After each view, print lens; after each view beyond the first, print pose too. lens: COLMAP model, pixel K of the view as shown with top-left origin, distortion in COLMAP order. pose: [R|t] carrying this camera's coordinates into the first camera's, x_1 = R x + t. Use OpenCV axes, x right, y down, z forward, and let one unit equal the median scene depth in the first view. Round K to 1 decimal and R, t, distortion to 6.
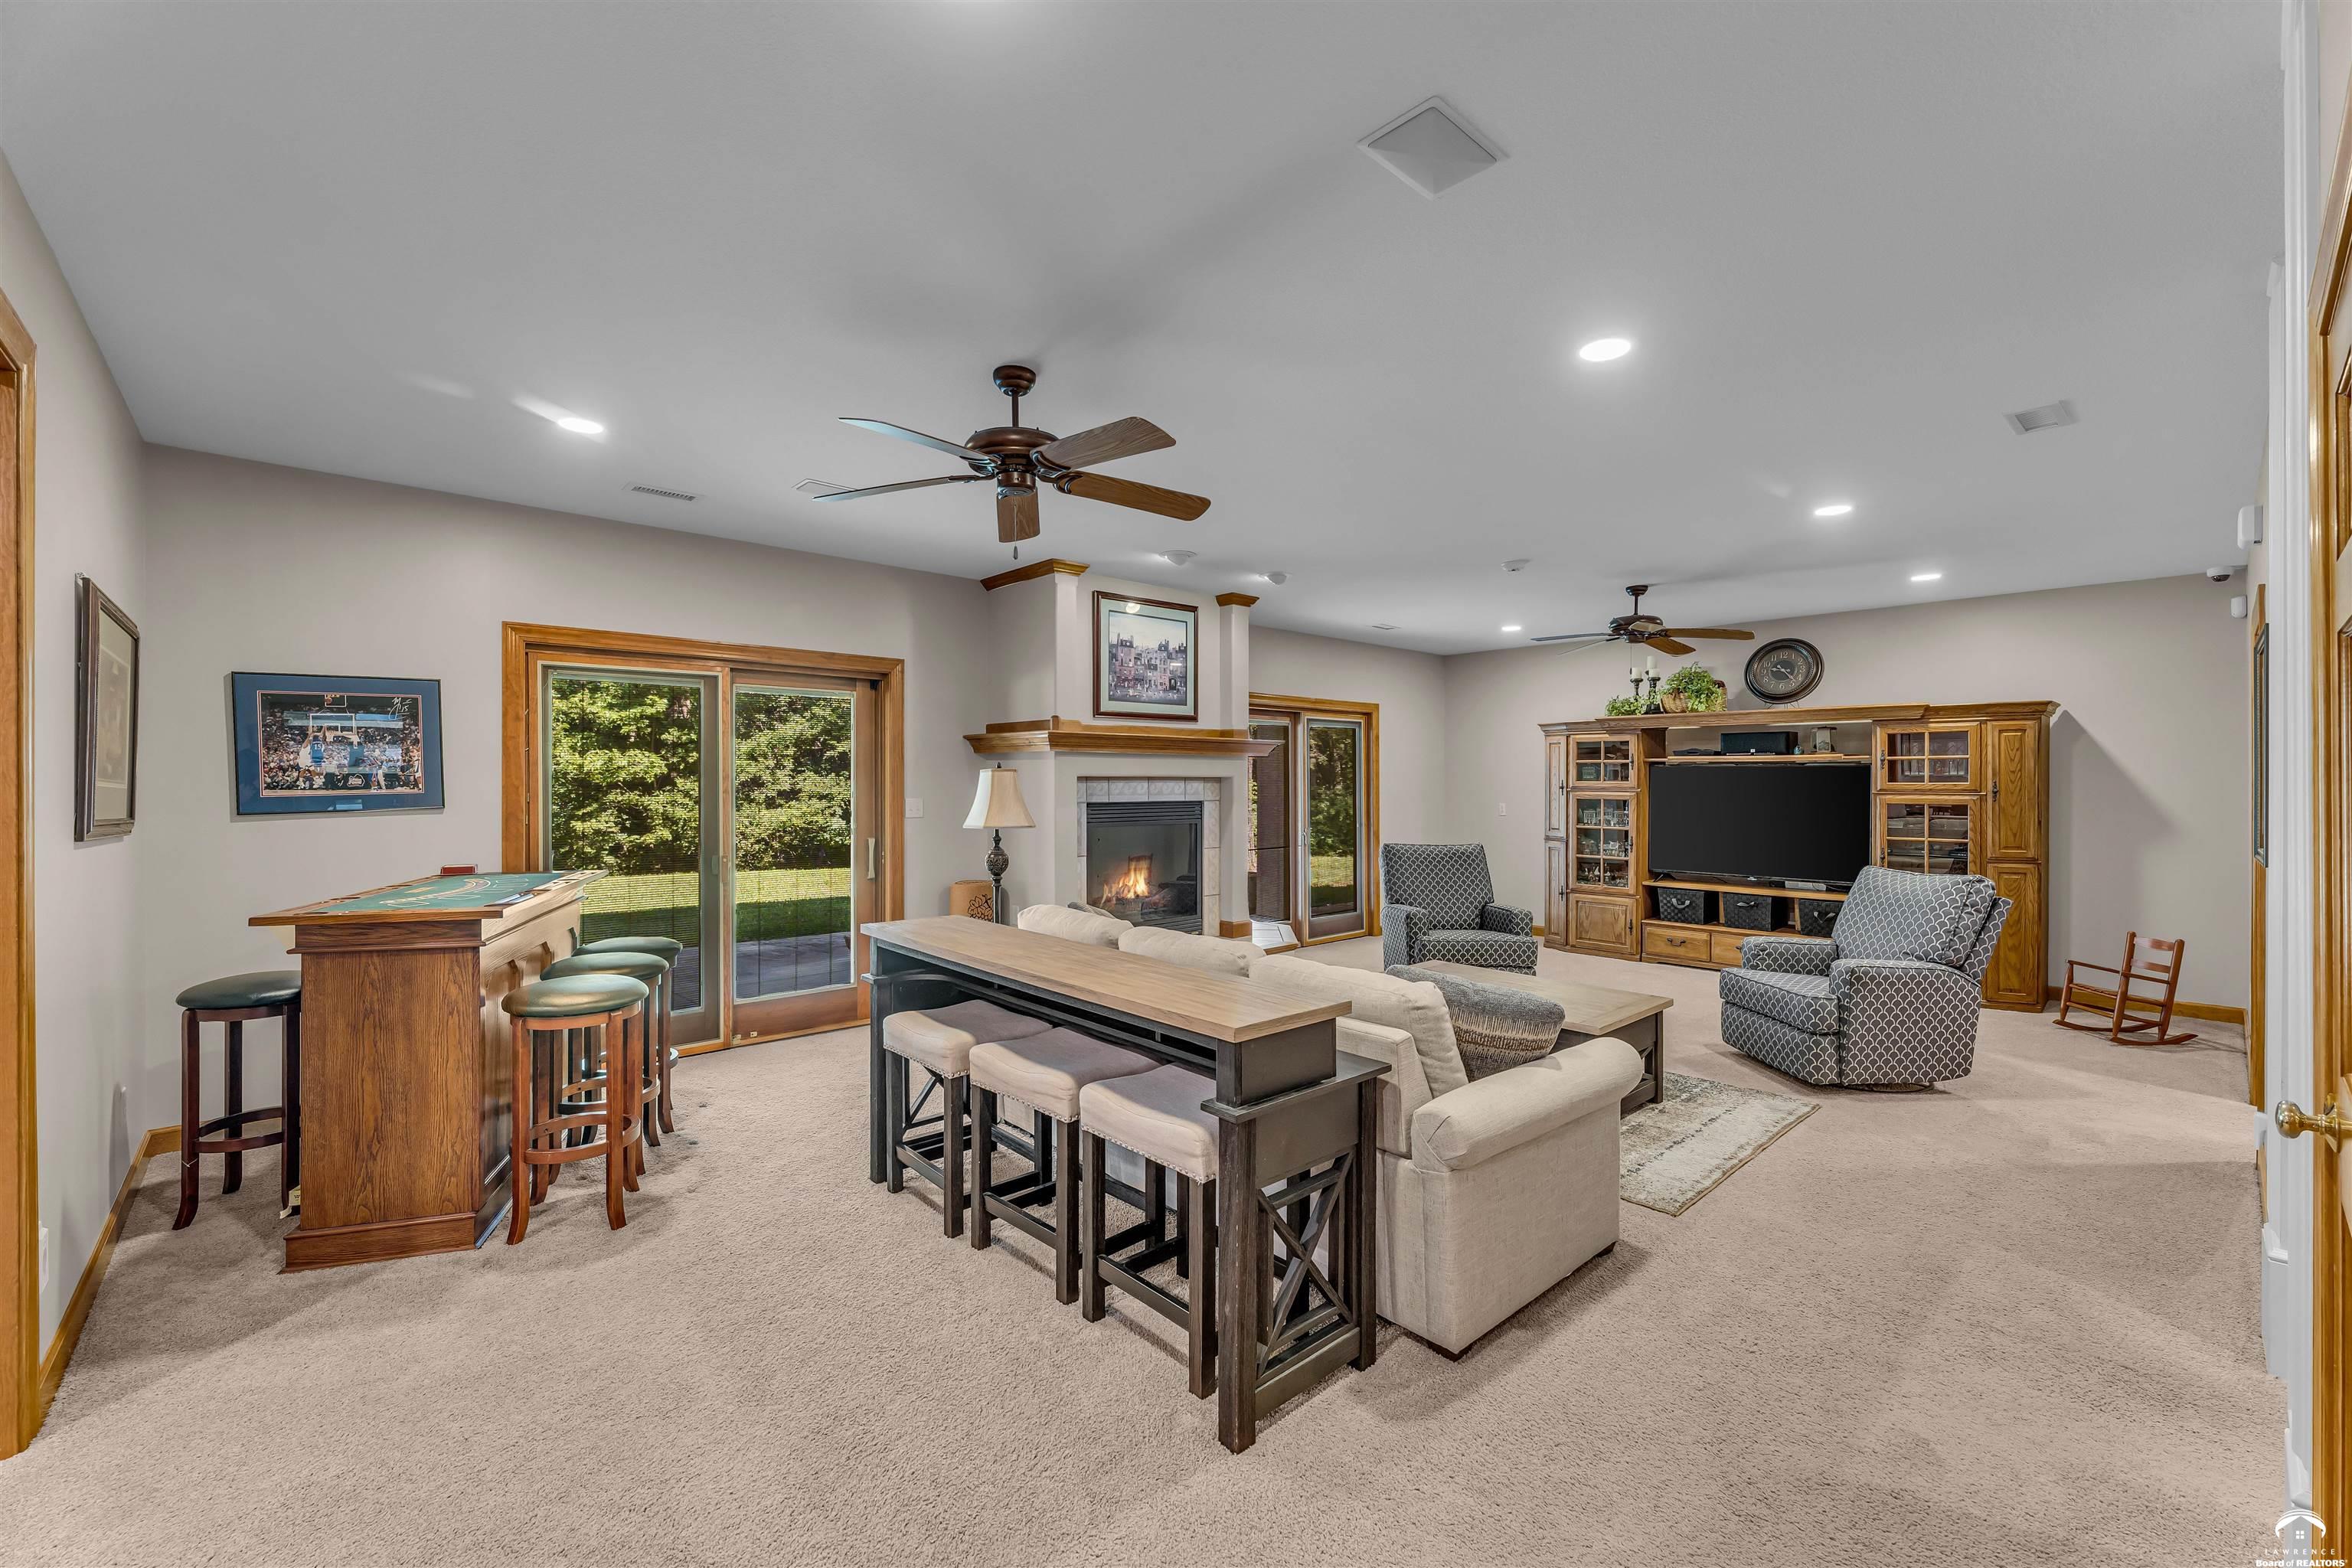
lens RADIAL K [[971.1, 0, 1179.6], [0, 971.1, 778.1], [0, 0, 1]] dist [-0.004709, 0.000073]
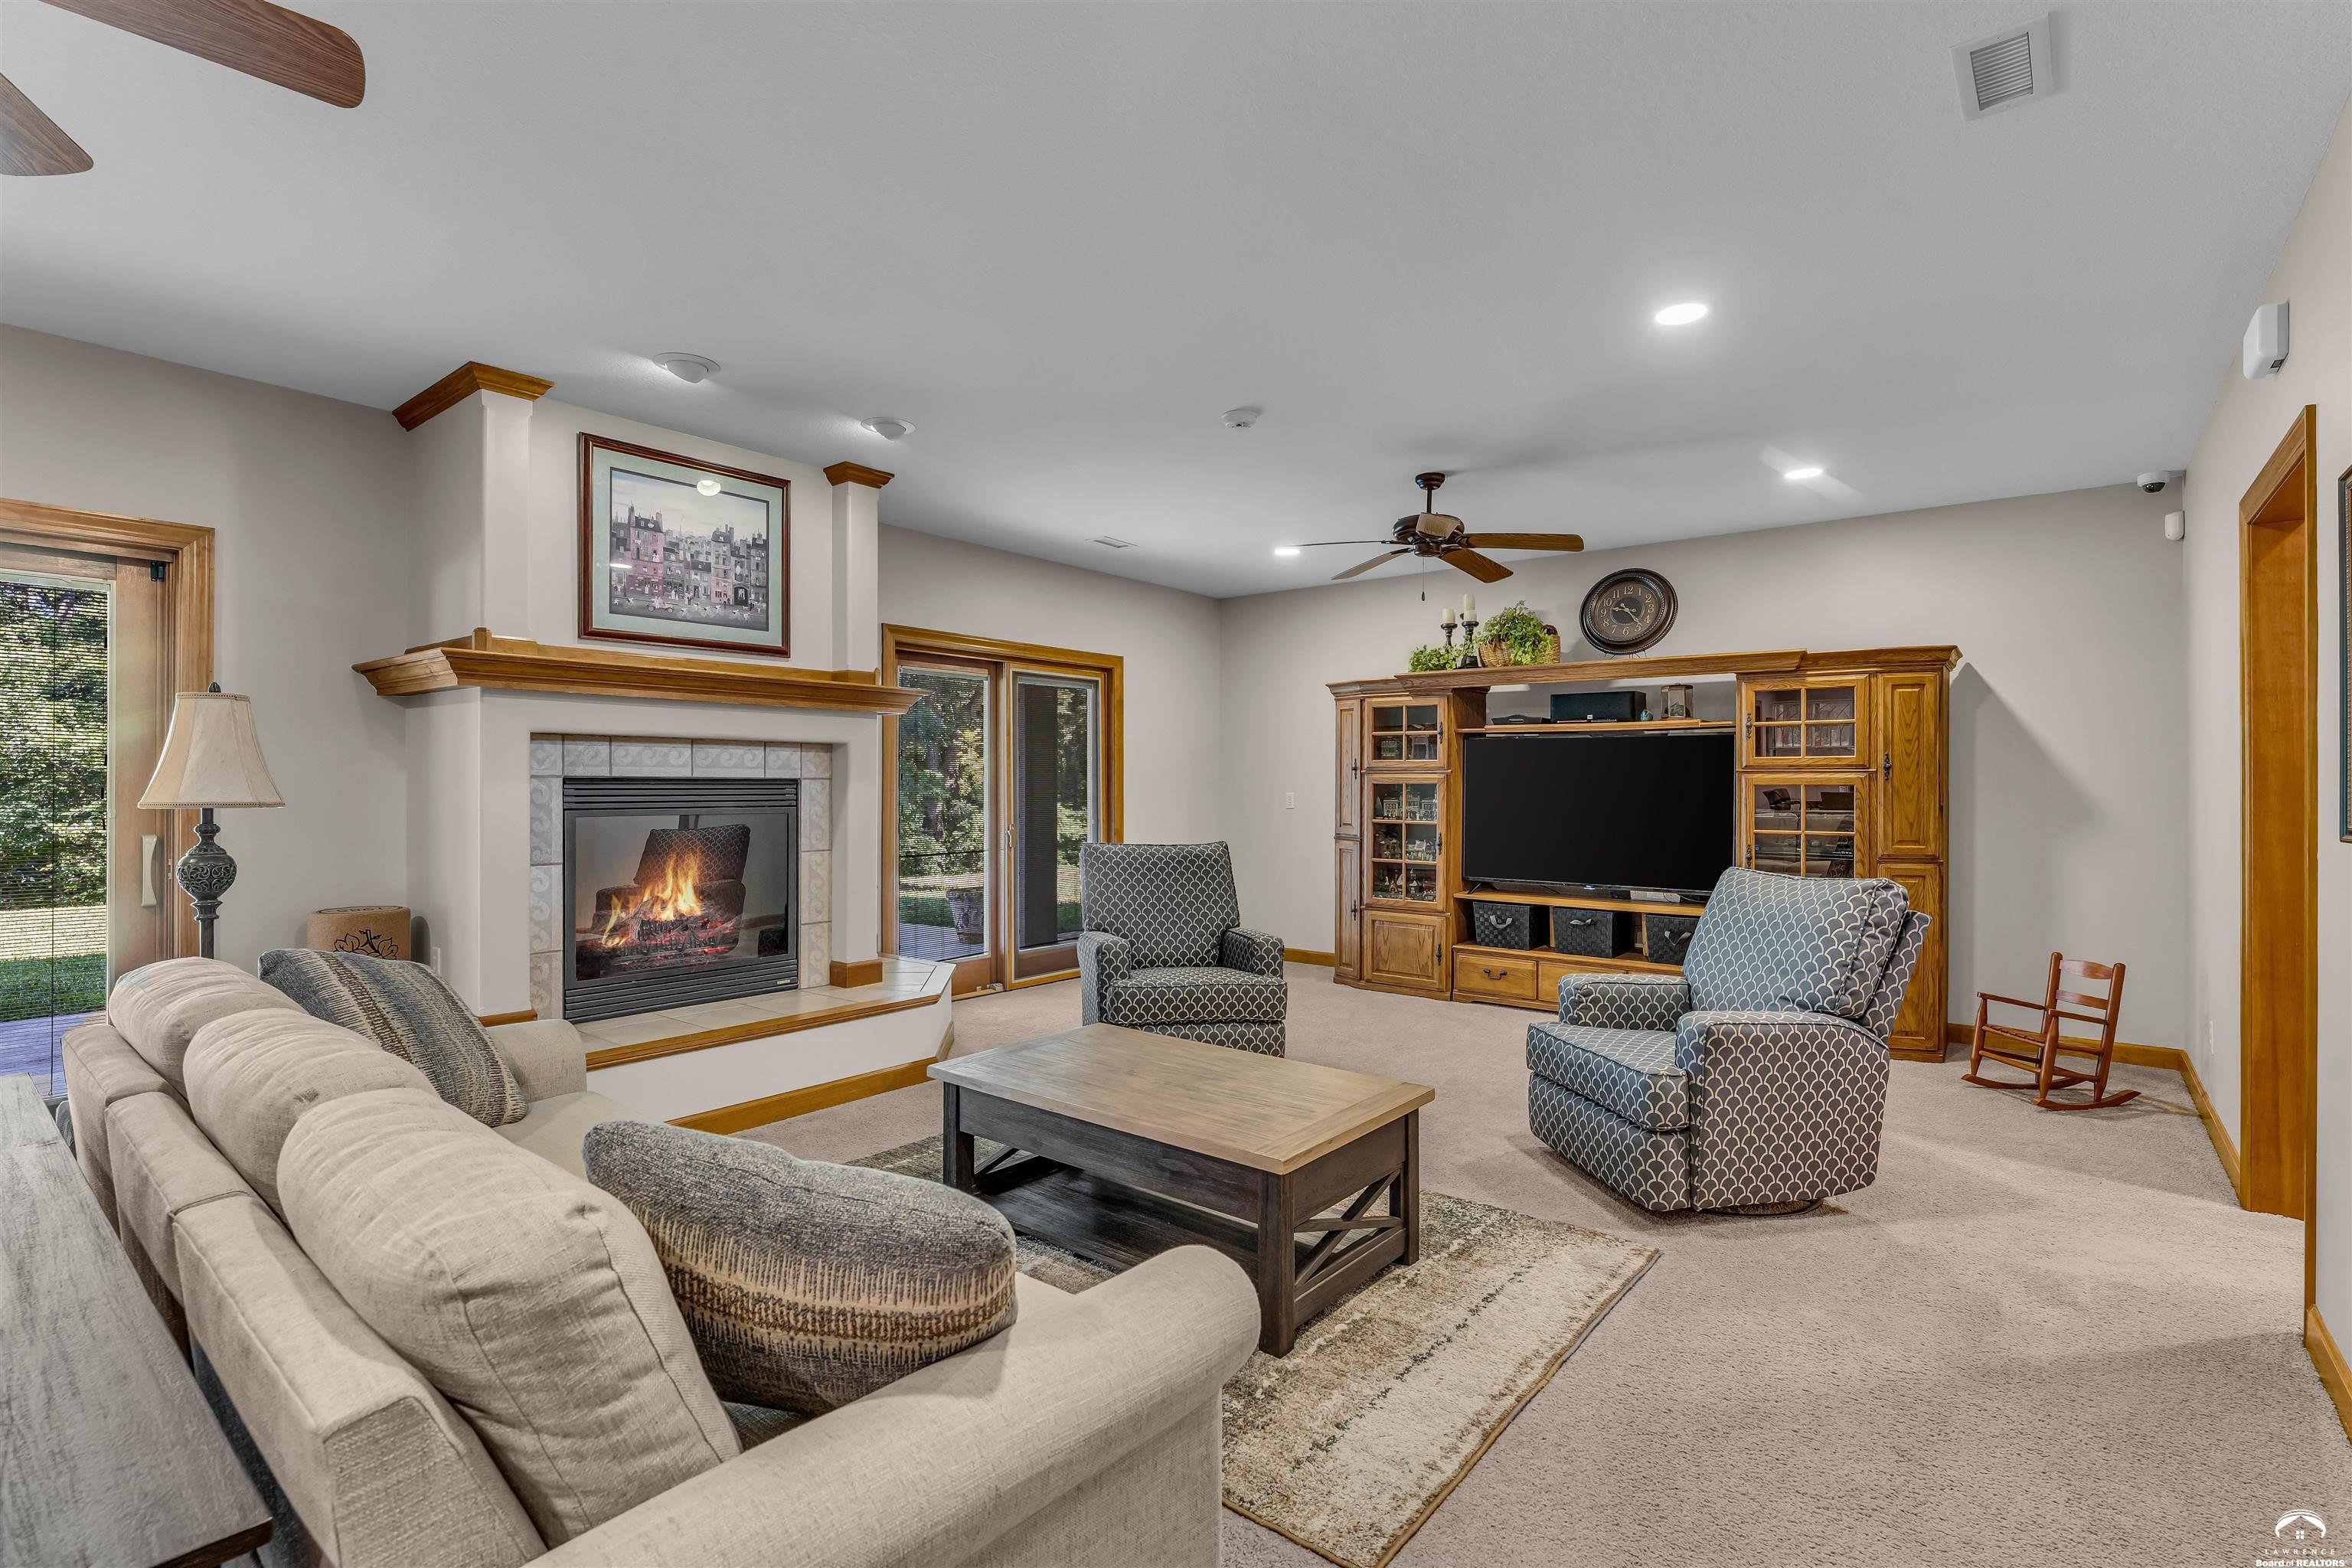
lens RADIAL K [[1086.5, 0, 1175.5], [0, 1086.5, 776.8], [0, 0, 1]] dist [-0.004344, -0.000827]
pose [[0.989556, 0.002926, 0.144118, 0.183188], [-0.002265, 0.999986, -0.004752, 0.027220], [-0.144130, 0.004376, 0.989549, 0.257791]]
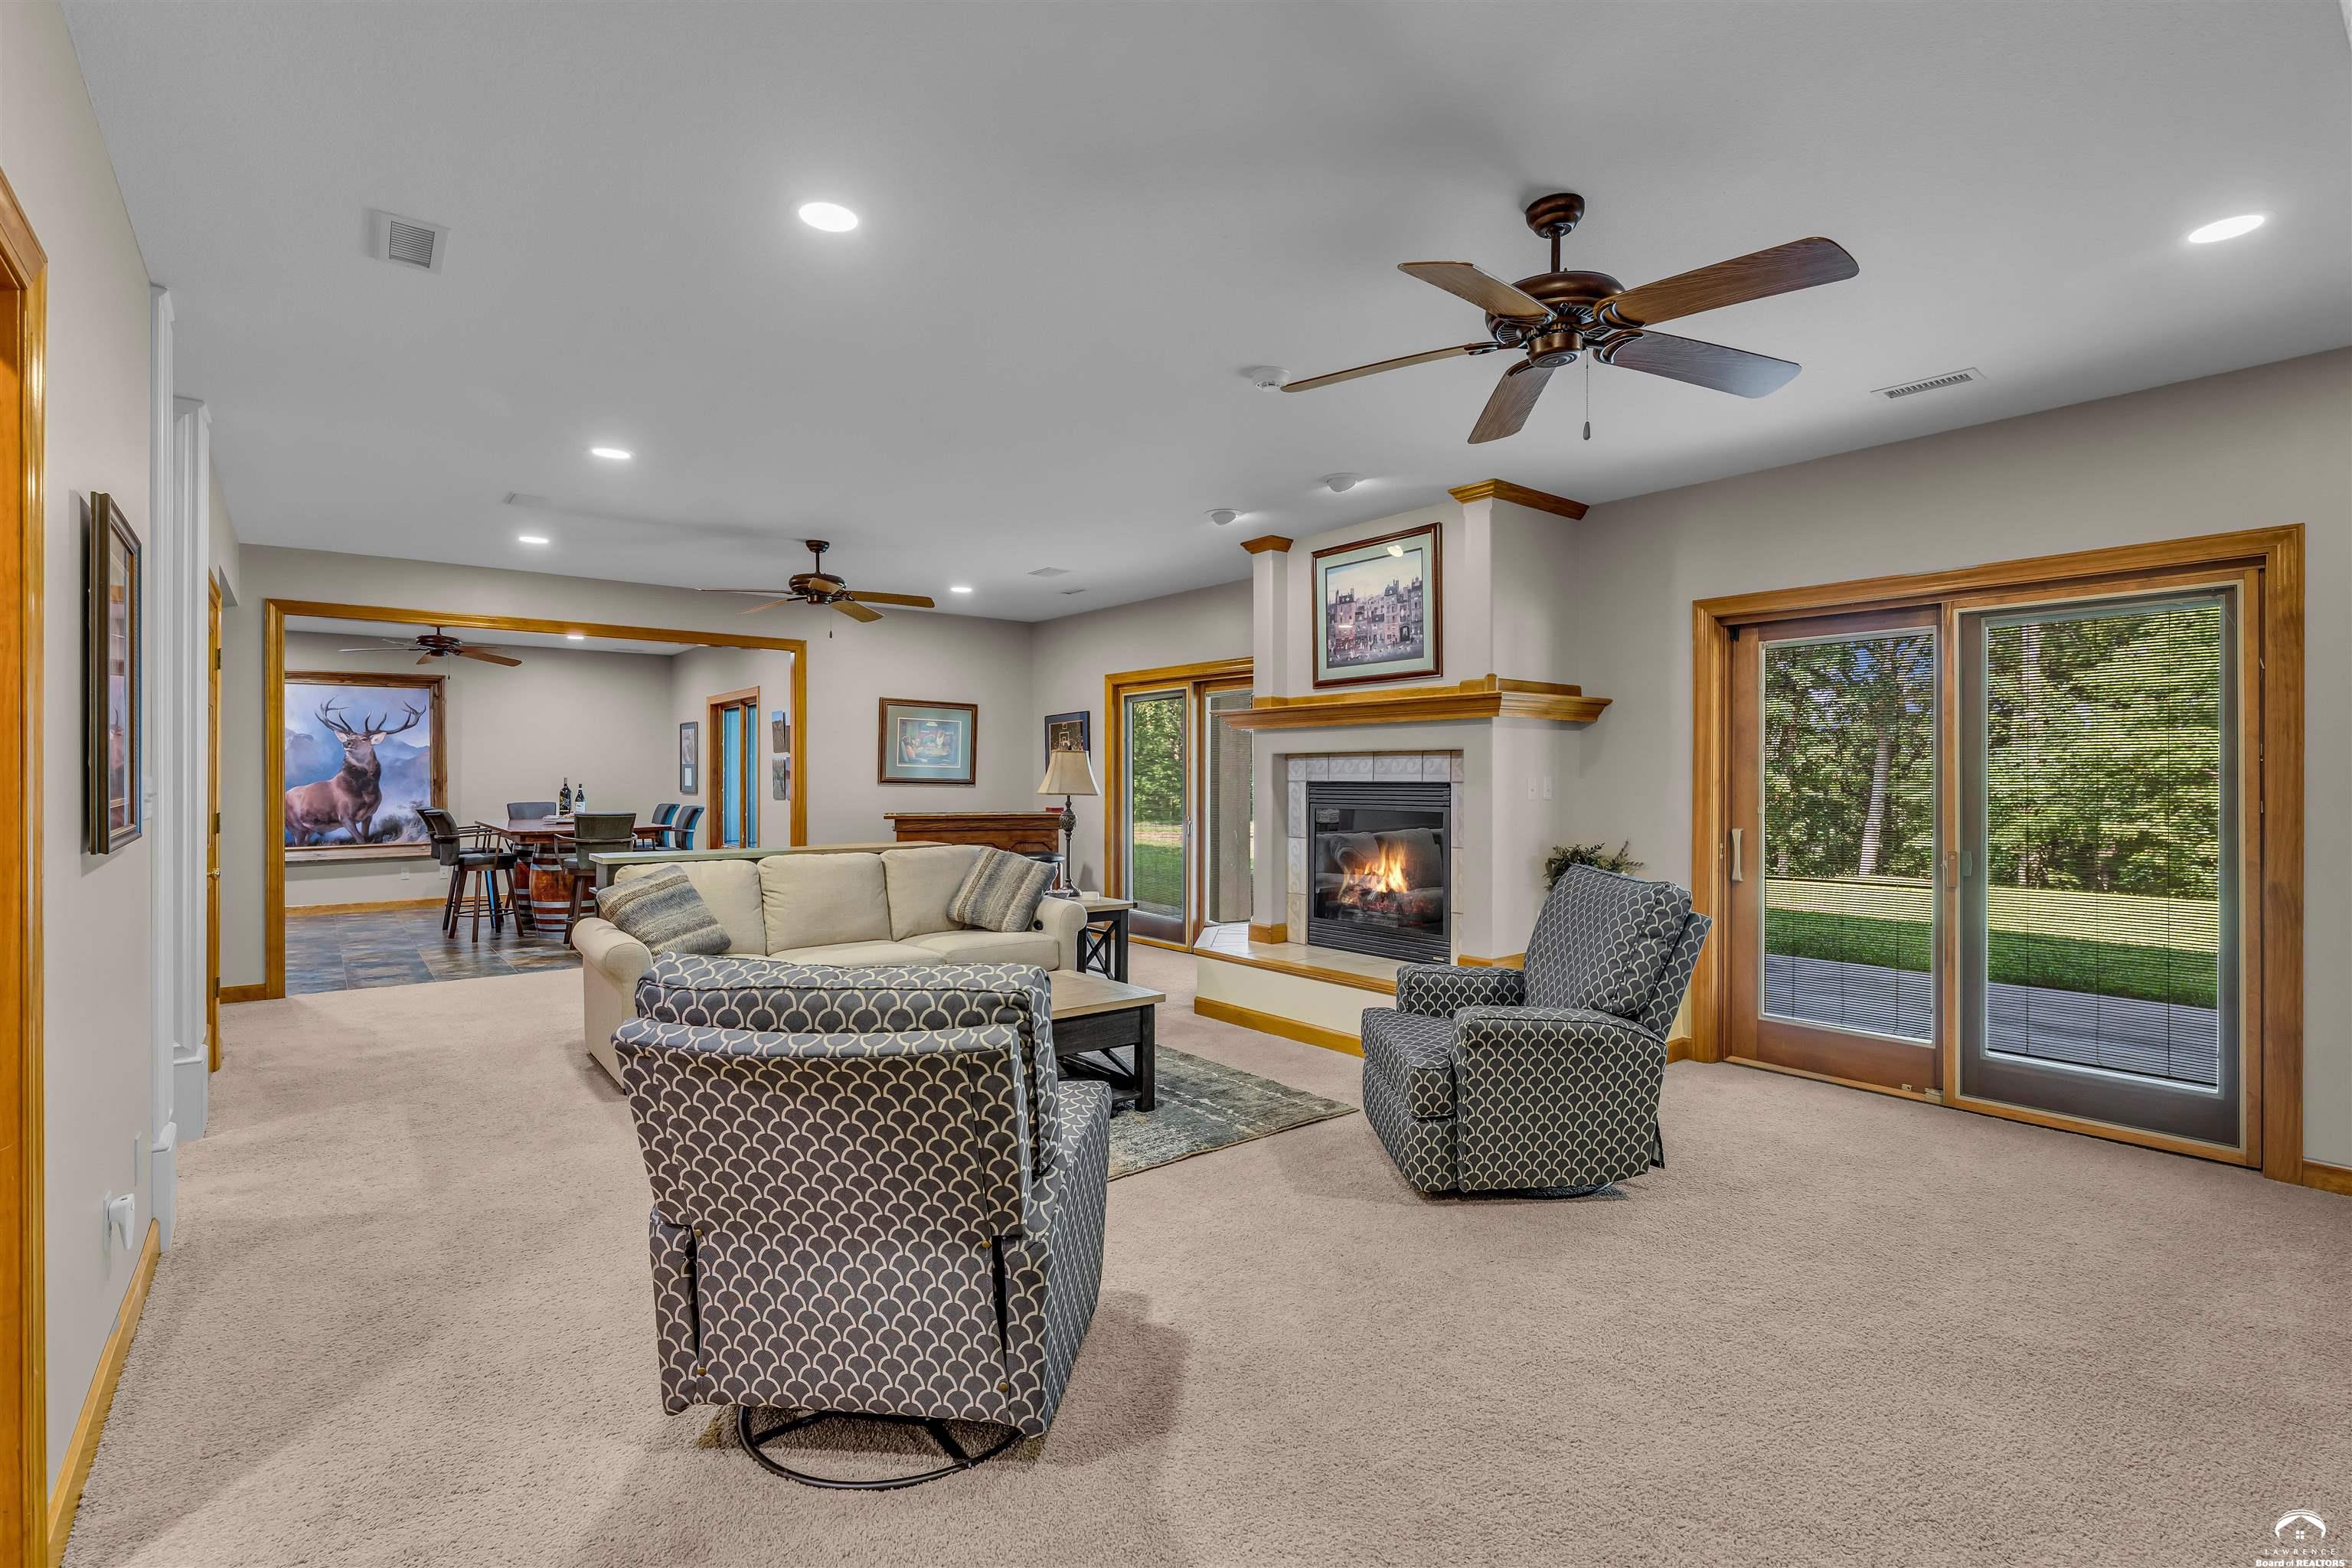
lens RADIAL K [[1086.5, 0, 1174.7], [0, 1086.5, 785.1], [0, 0, 1]] dist [-0.004344, -0.000827]
pose [[-0.050523, -0.005034, -0.998710, 0.924826], [-0.007669, 0.999960, -0.004652, 0.033313], [0.998693, 0.007424, -0.050560, 0.900124]]
